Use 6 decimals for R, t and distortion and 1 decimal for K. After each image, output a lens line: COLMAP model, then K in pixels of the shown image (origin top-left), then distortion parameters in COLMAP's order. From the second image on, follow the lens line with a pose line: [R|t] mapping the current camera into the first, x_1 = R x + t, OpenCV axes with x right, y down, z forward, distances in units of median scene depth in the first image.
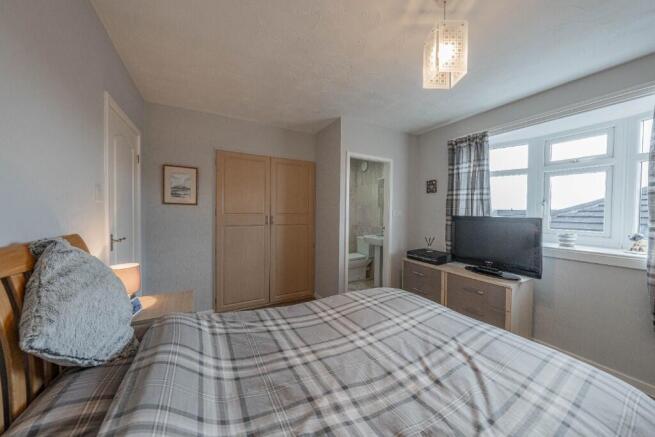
lens RADIAL K [[226.8, 0, 326.0], [0, 226.8, 214.3], [0, 0, 1]] dist [-0.000148, -0.000025]
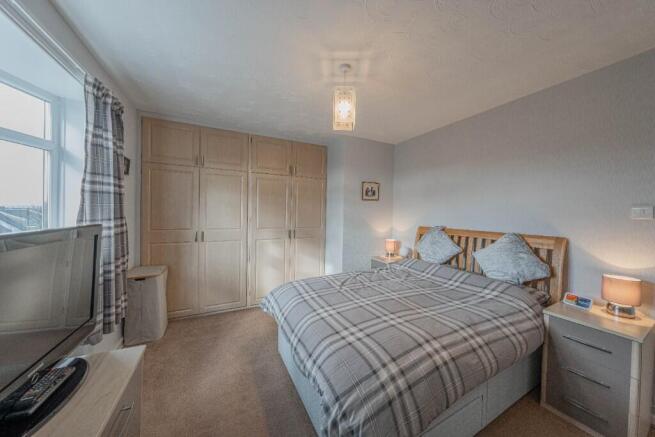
lens RADIAL K [[221.8, 0, 328.5], [0, 221.8, 215.6], [0, 0, 1]] dist [-0.001140, -0.000119]
pose [[-0.999097, -0.027260, 0.032578, 0.284022], [-0.026381, 0.999284, 0.027134, -0.029773], [-0.033295, 0.026250, -0.999101, 1.248400]]
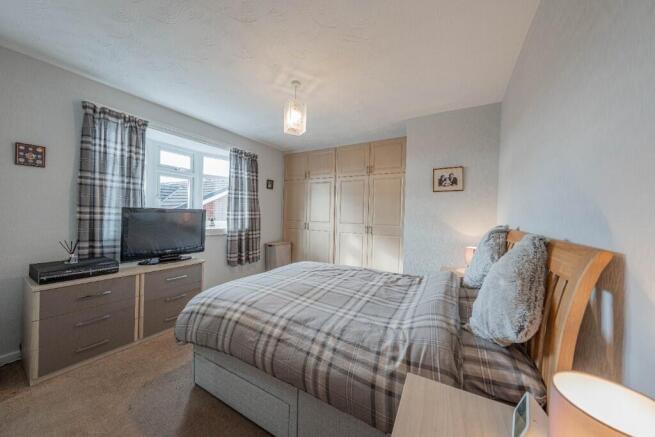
lens RADIAL K [[221.8, 0, 328.5], [0, 221.8, 215.6], [0, 0, 1]] dist [-0.001140, -0.000119]
pose [[-0.513365, -0.030531, 0.857627, -0.556105], [-0.019040, 0.999526, 0.024186, 0.004795], [-0.857959, -0.003913, -0.513703, 0.857858]]
